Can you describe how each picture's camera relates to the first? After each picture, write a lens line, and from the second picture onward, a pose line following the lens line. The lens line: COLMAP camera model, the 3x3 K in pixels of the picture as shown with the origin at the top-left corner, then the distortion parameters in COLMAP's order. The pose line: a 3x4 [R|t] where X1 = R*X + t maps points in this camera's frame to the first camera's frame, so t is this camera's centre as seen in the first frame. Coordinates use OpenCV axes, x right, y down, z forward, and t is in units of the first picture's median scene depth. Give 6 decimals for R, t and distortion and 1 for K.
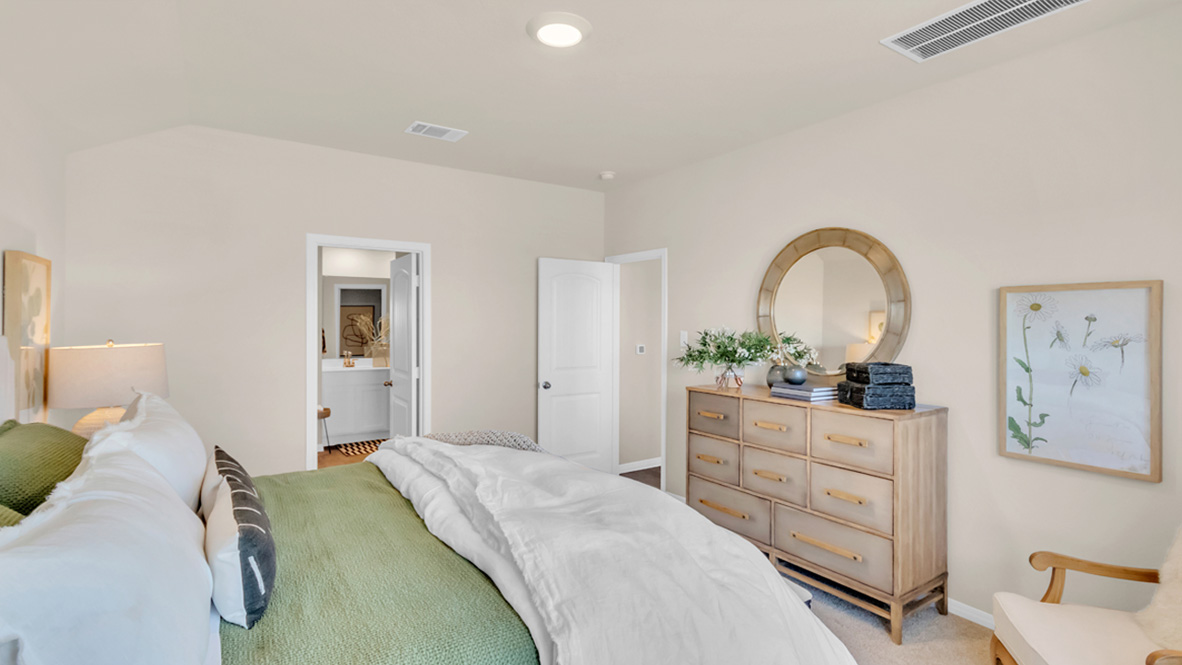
lens RADIAL K [[559.5, 0, 593.3], [0, 559.5, 329.0], [0, 0, 1]] dist [-0.000947, 0.000163]
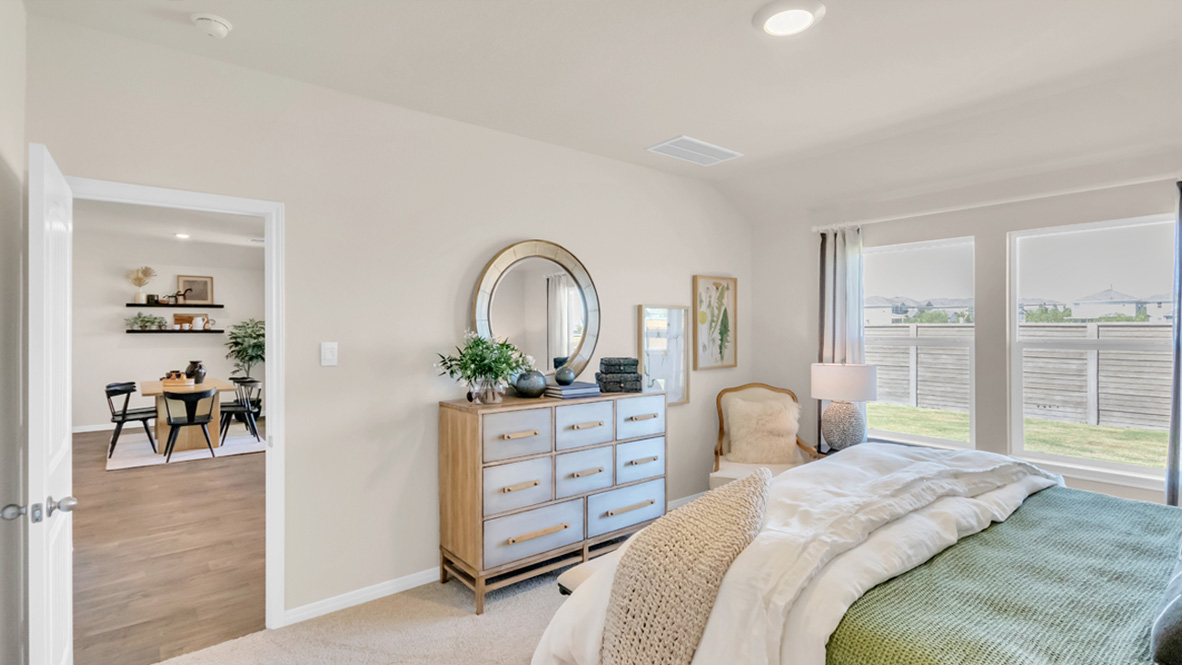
lens RADIAL K [[559.5, 0, 593.3], [0, 559.5, 329.0], [0, 0, 1]] dist [-0.000947, 0.000163]
pose [[-0.073482, -0.005222, 0.997283, -0.808724], [0.016517, 0.999843, 0.006453, -0.017079], [-0.997160, 0.016946, -0.073384, 1.158611]]
